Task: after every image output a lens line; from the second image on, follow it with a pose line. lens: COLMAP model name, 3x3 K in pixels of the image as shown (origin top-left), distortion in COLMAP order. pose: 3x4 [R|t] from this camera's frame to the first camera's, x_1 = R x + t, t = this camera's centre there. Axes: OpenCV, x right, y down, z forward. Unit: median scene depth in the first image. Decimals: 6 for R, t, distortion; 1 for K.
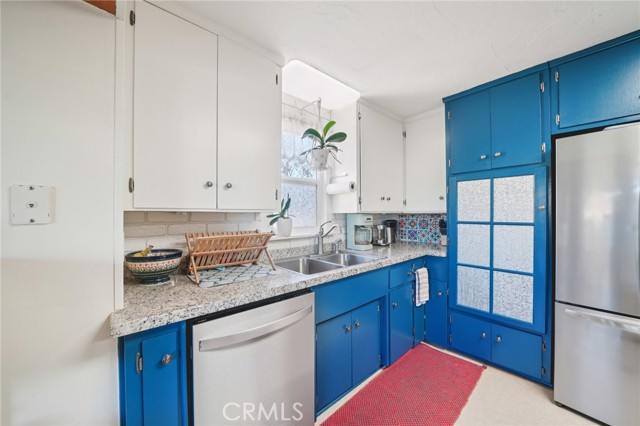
lens RADIAL K [[237.2, 0, 320.0], [0, 237.2, 213.0], [0, 0, 1]] dist [-0.018081, -0.000046]
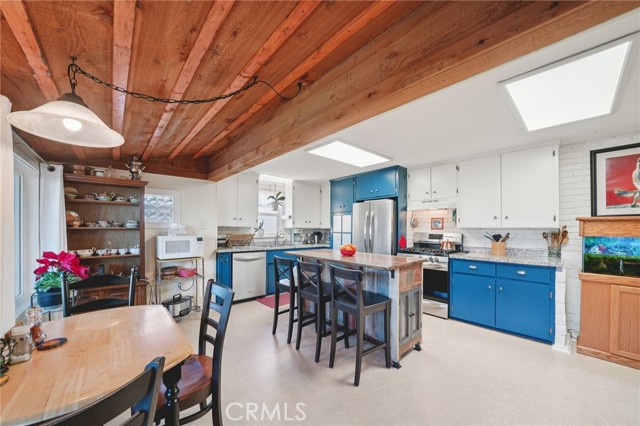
lens RADIAL K [[236.2, 0, 318.1], [0, 236.2, 224.7], [0, 0, 1]] dist [-0.012344, 0.000001]
pose [[0.999782, 0.013259, -0.016120, 0.577720], [-0.013456, 0.999835, -0.012184, -0.009155], [0.015956, 0.012399, 0.999796, -1.757436]]
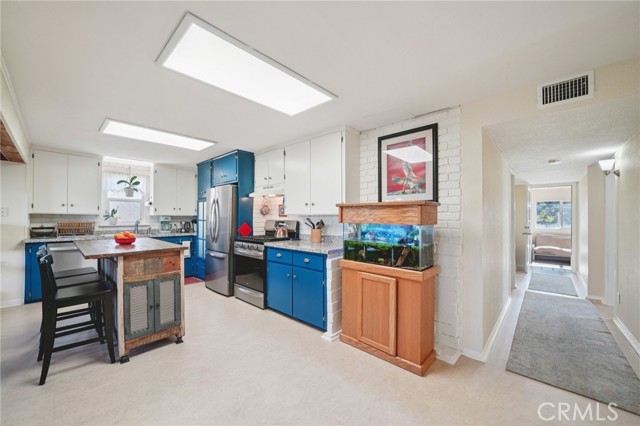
lens RADIAL K [[249.3, 0, 317.2], [0, 249.3, 213.9], [0, 0, 1]] dist [-0.001639, -0.000024]
pose [[0.997371, 0.013746, 0.071148, 1.915434], [-0.013147, 0.999874, -0.008890, -0.016778], [-0.071261, 0.007931, 0.997426, -1.812055]]
